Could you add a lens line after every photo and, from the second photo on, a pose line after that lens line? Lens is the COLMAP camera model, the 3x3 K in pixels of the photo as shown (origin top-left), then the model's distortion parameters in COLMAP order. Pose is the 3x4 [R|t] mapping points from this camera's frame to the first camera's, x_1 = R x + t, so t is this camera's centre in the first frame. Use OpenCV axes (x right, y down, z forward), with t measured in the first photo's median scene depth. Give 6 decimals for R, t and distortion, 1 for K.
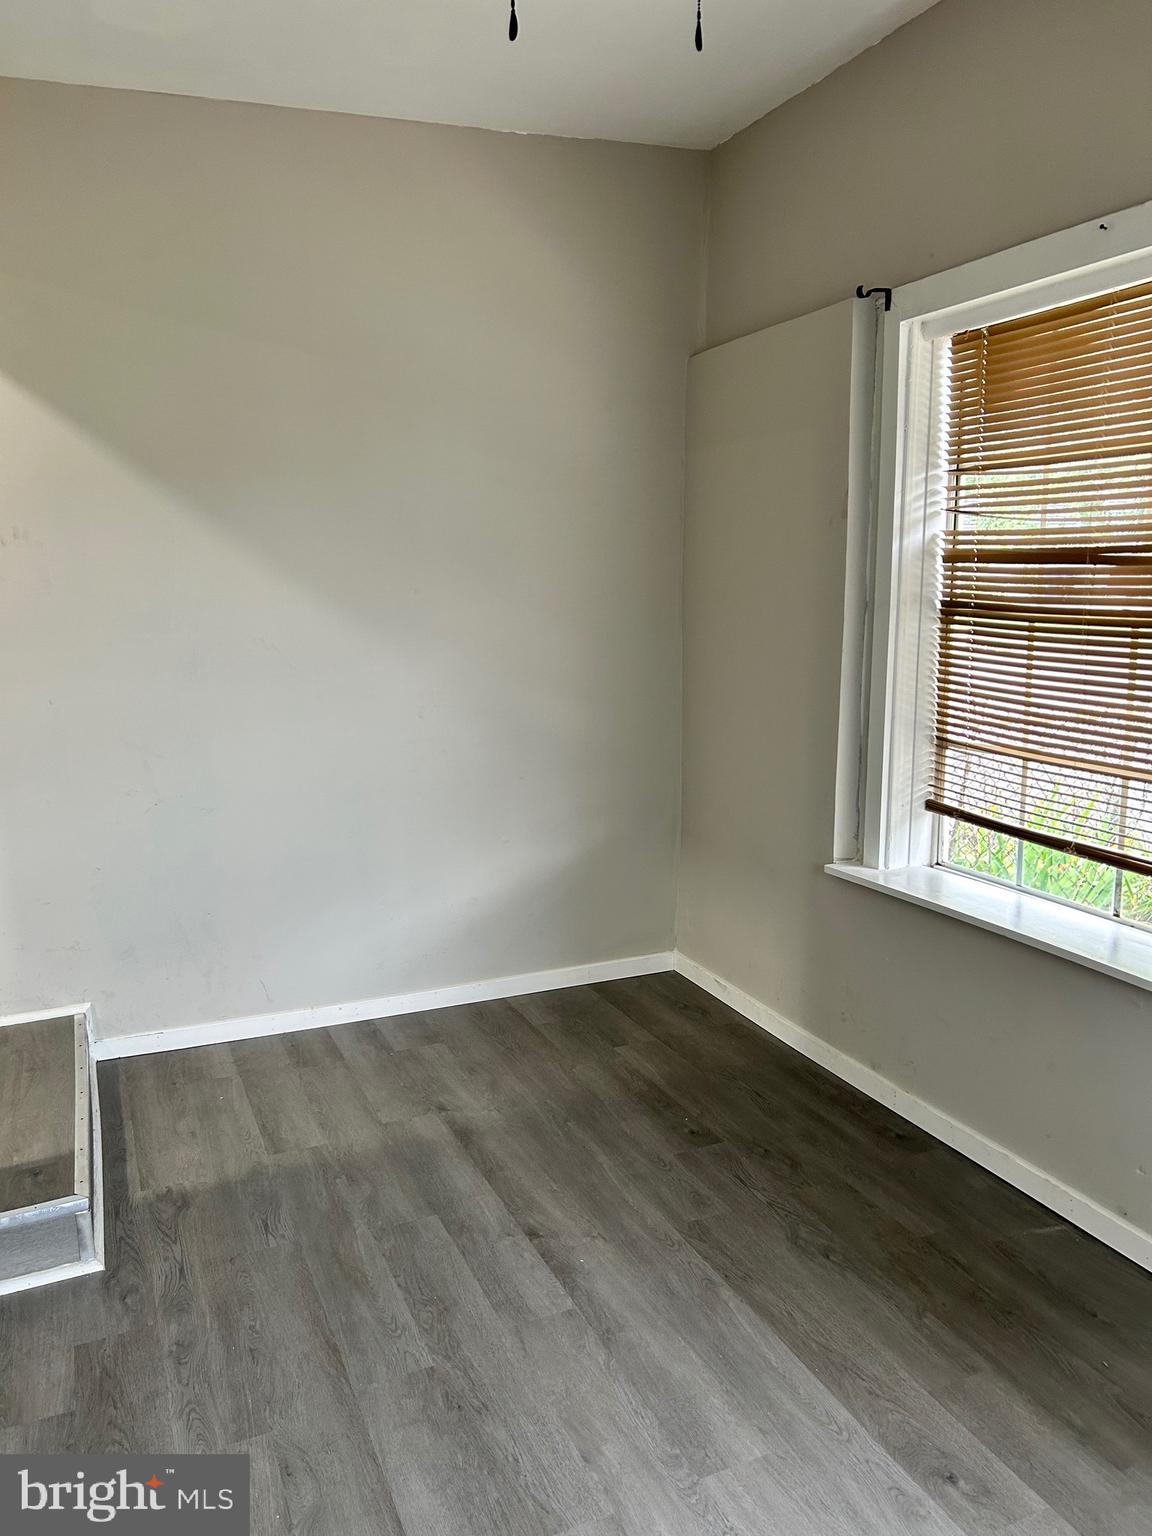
lens RADIAL K [[1168.2, 0, 568.7], [0, 1168.2, 764.1], [0, 0, 1]] dist [0.050420, -0.044802]
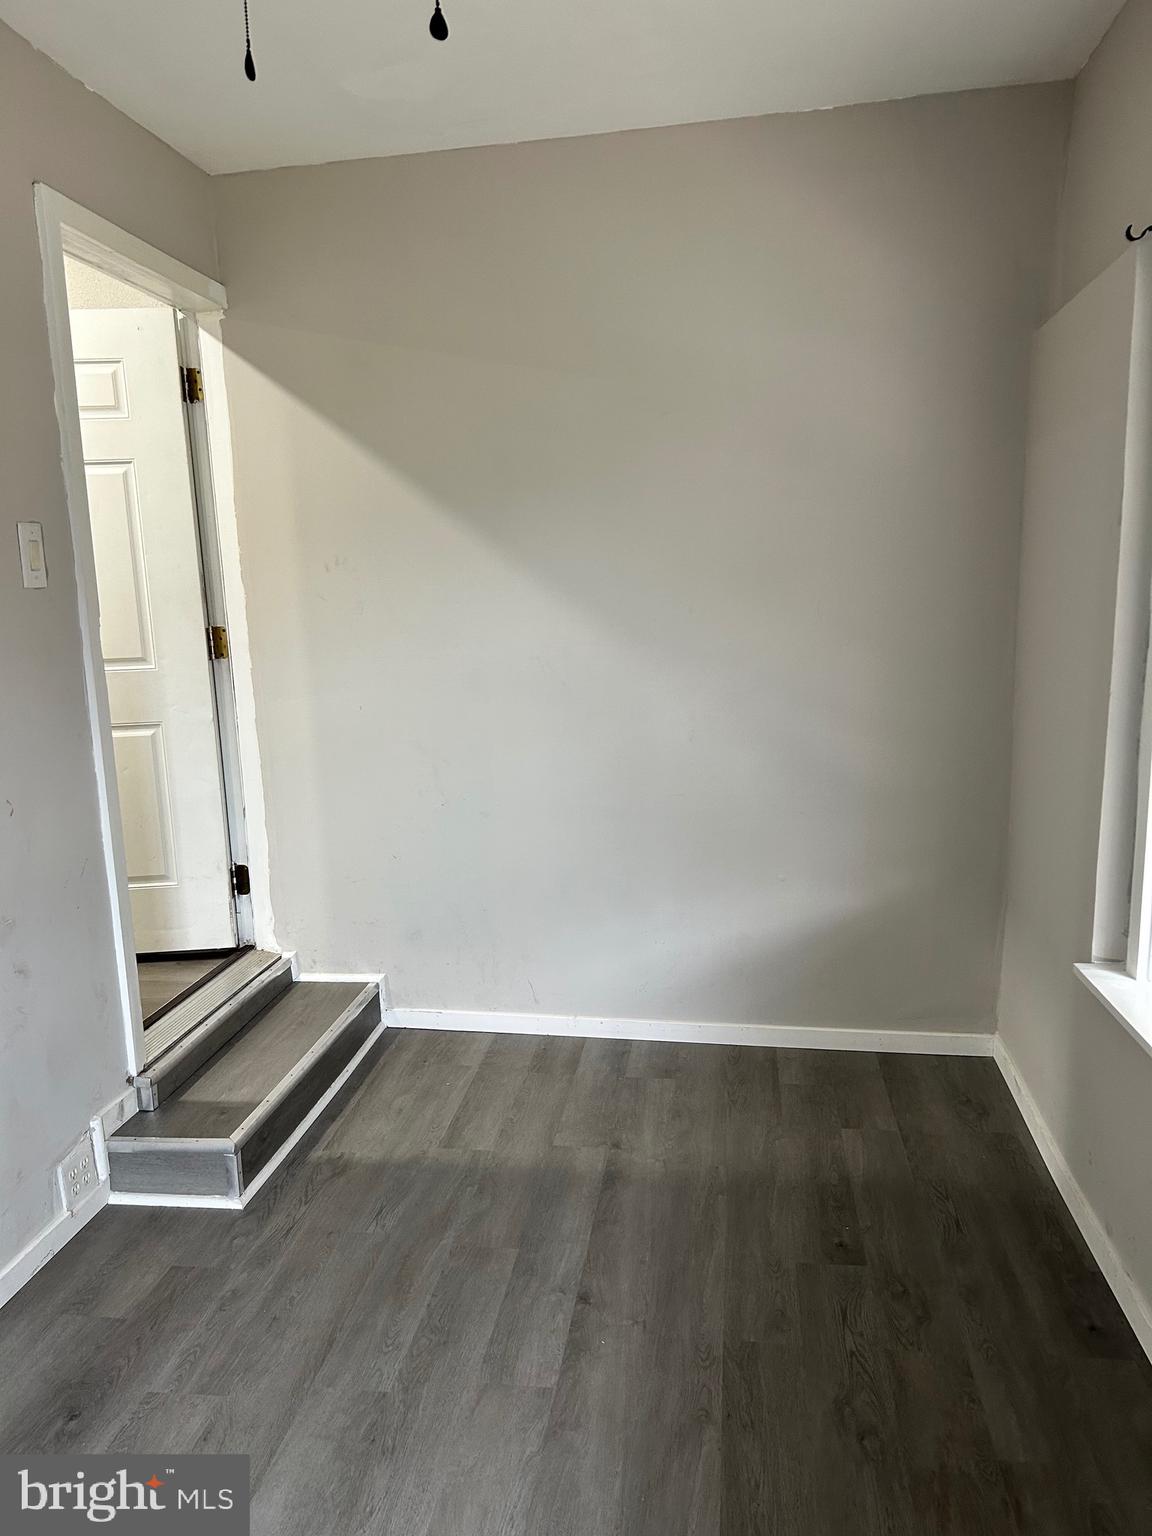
lens RADIAL K [[1168.2, 0, 568.7], [0, 1168.2, 764.1], [0, 0, 1]] dist [0.050420, -0.044802]
pose [[0.850223, 0.077323, -0.520713, 0.387671], [-0.077531, 0.996760, 0.021421, -0.044806], [0.520682, 0.022159, 0.853463, 0.161843]]
